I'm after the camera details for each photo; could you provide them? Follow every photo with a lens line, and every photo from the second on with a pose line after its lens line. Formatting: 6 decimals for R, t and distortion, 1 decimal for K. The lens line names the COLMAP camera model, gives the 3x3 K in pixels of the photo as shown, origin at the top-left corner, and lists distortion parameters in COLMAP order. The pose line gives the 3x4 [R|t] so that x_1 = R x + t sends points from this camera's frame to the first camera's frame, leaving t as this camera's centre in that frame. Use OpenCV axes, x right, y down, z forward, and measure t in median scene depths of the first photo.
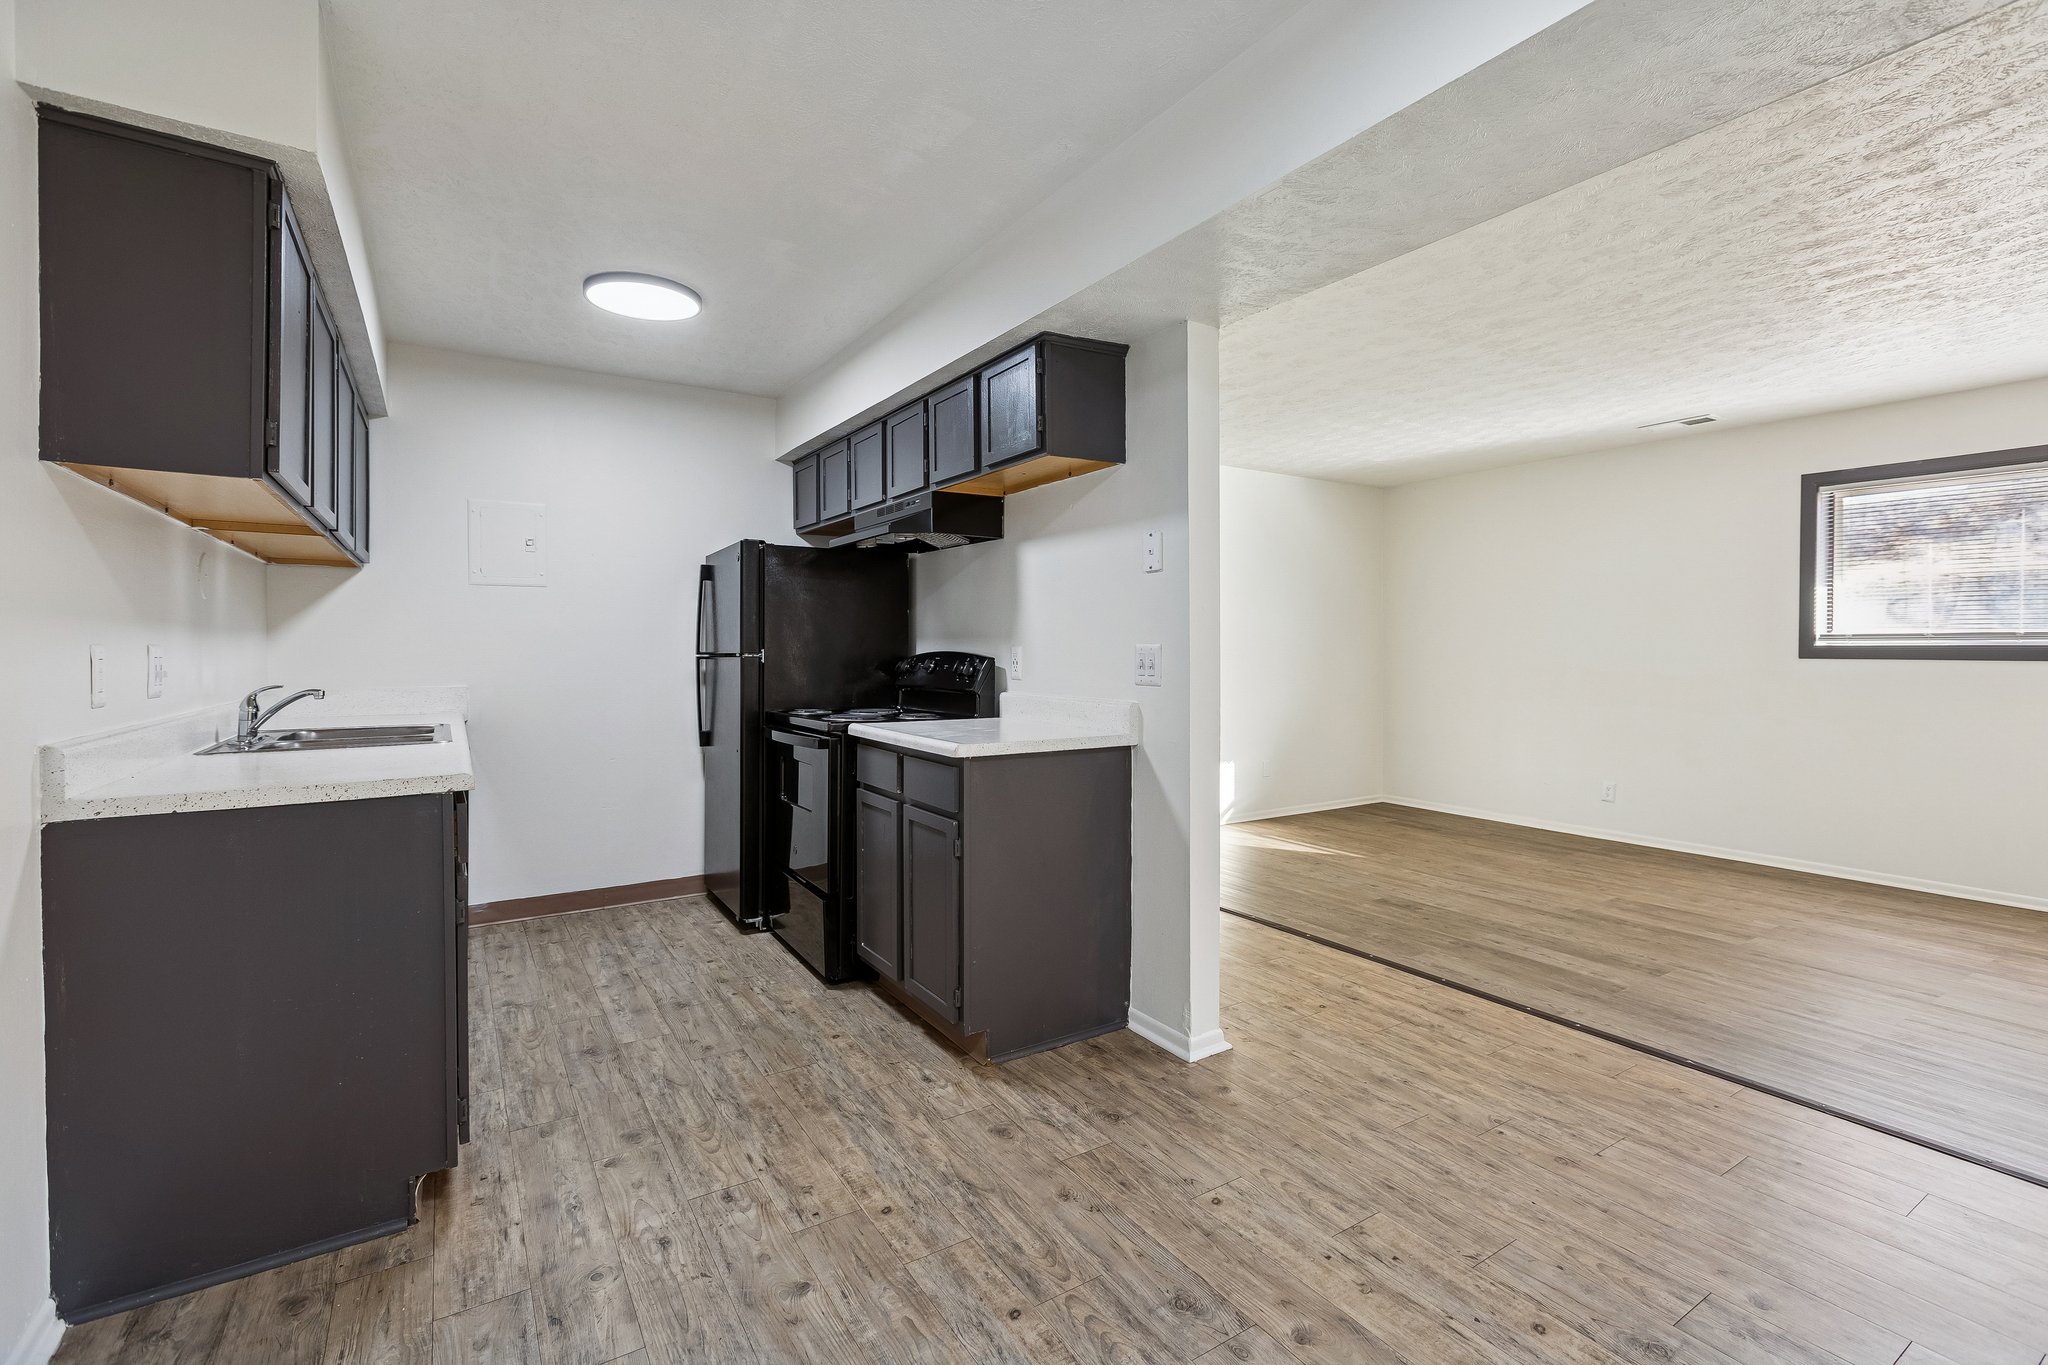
lens RADIAL K [[920.6, 0, 1022.1], [0, 920.6, 661.8], [0, 0, 1]] dist [0.001947, -0.002598]
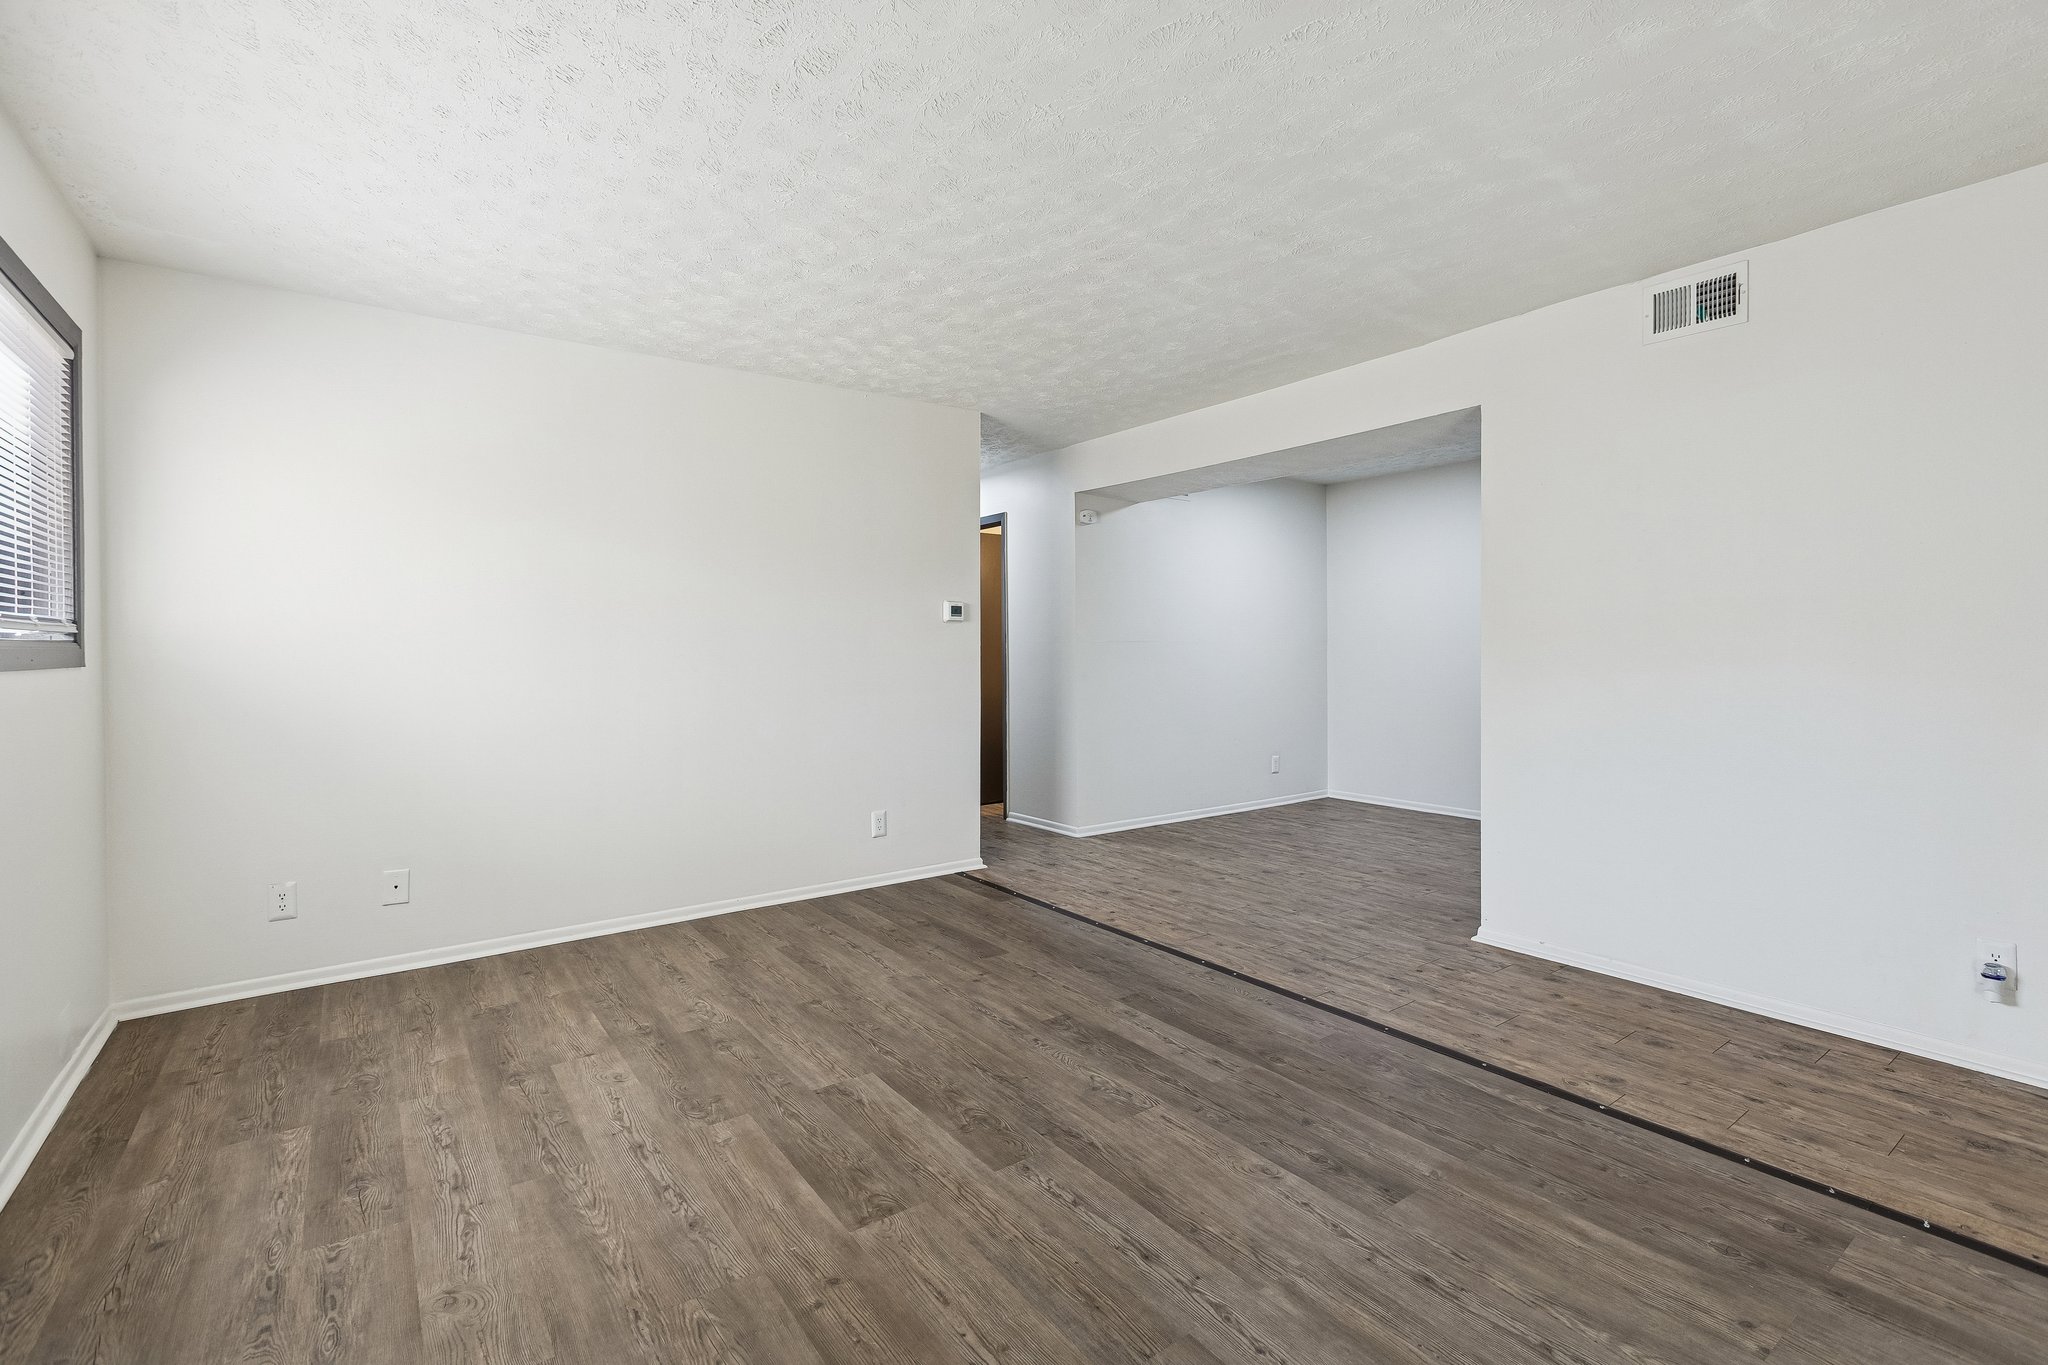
lens RADIAL K [[920.6, 0, 1032.7], [0, 920.6, 670.8], [0, 0, 1]] dist [0.001947, -0.002598]
pose [[-0.997956, 0.005080, -0.063700, 0.780826], [0.002619, 0.999249, 0.038658, -0.022418], [0.063849, 0.038412, -0.997220, 1.876327]]
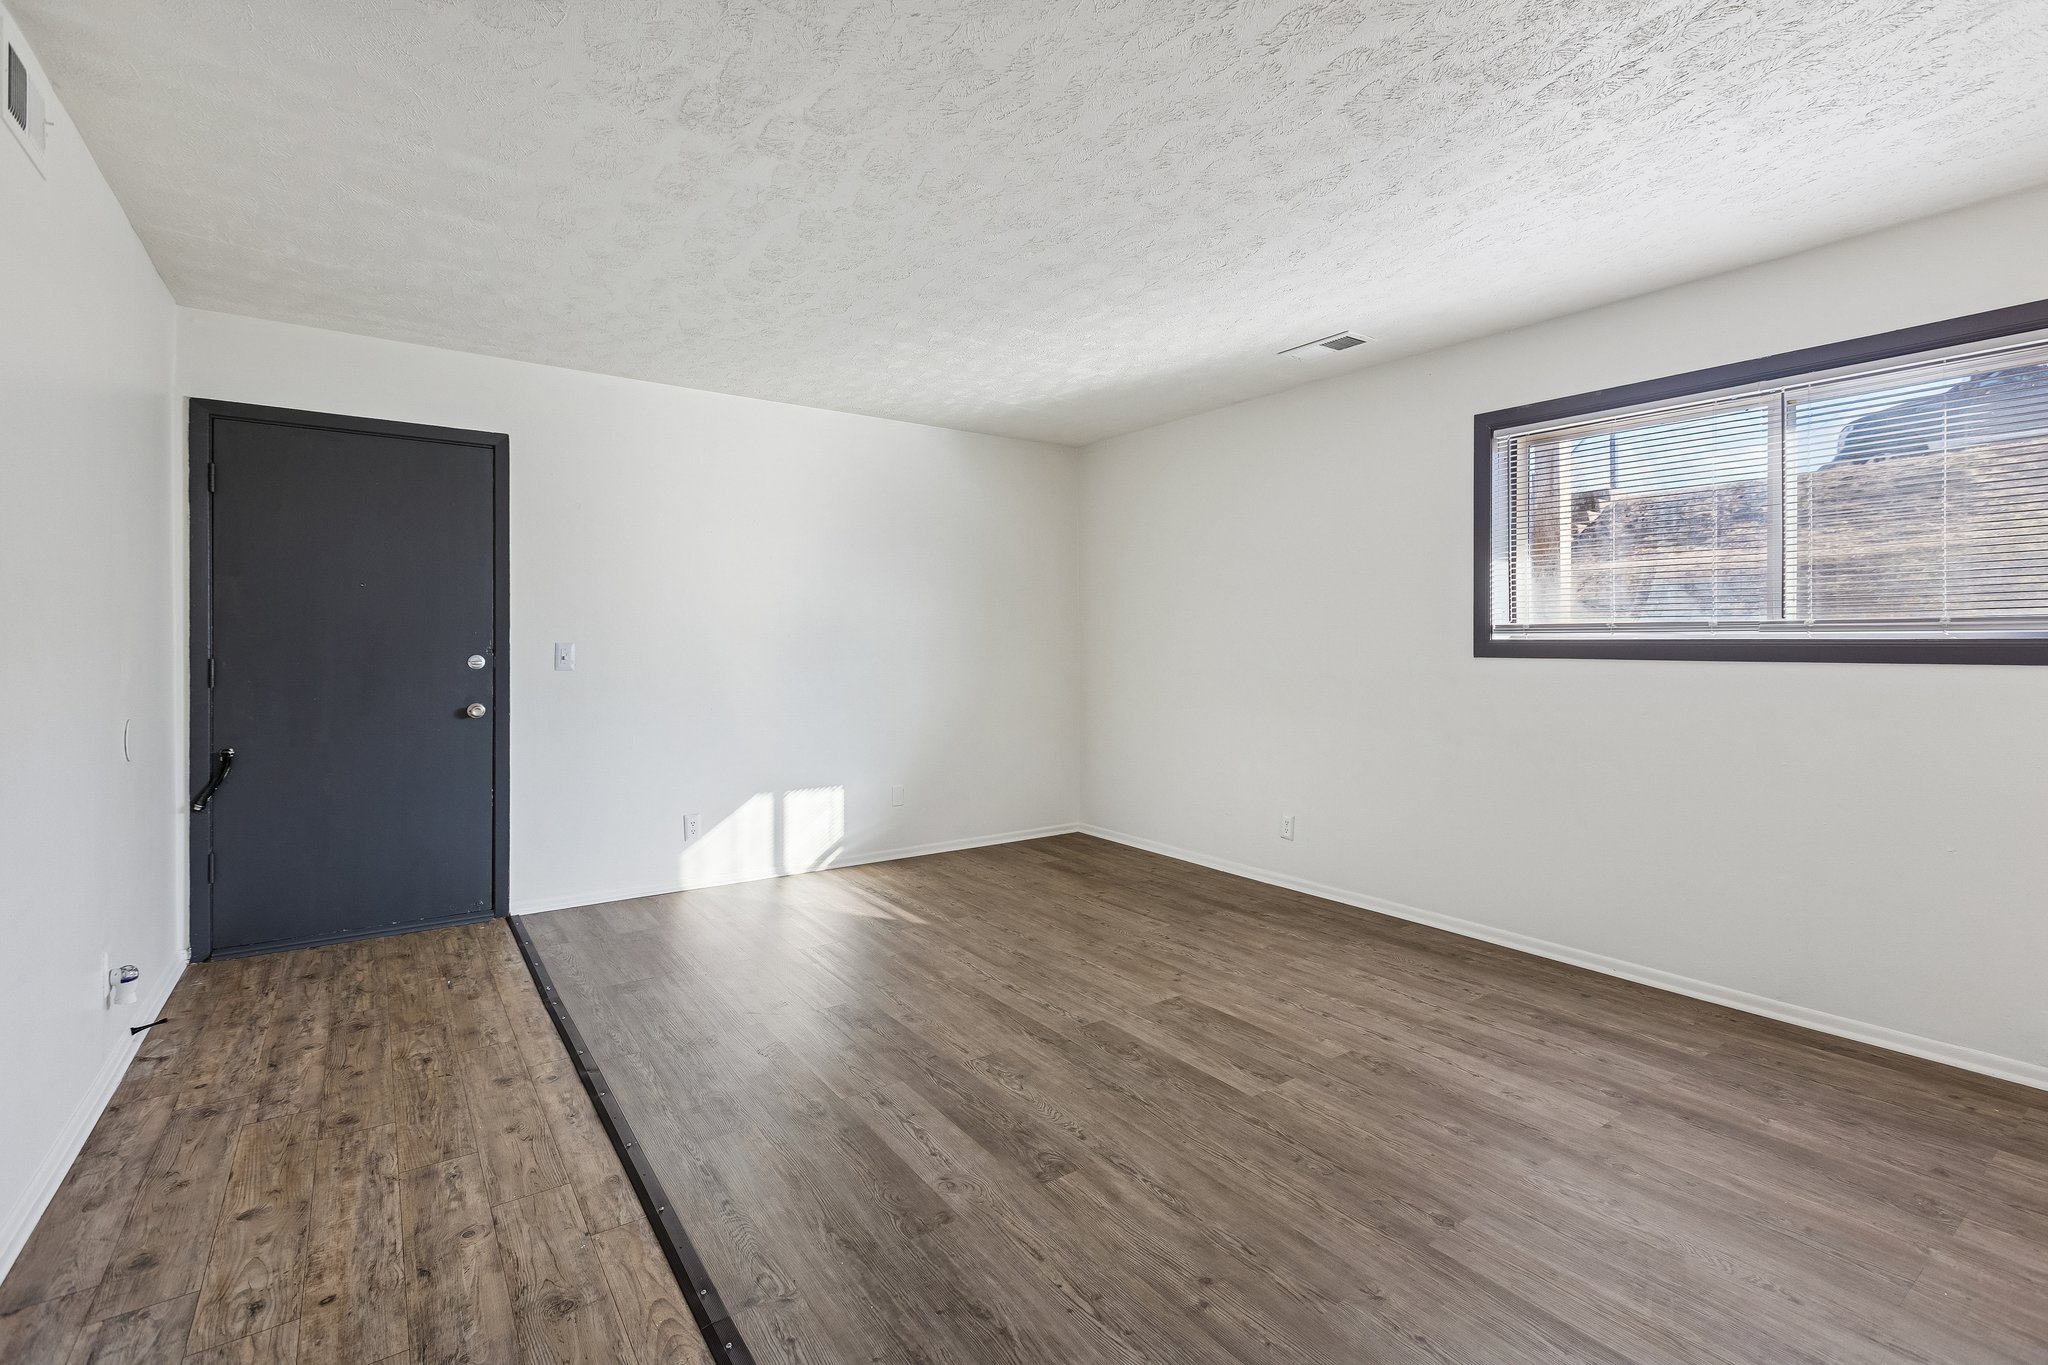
lens RADIAL K [[920.6, 0, 1036.8], [0, 920.6, 650.7], [0, 0, 1]] dist [0.001947, -0.002598]
pose [[0.998285, -0.001193, 0.058526, 0.655006], [0.001681, 0.999964, -0.008292, -0.004550], [-0.058514, 0.008376, 0.998251, 0.393369]]
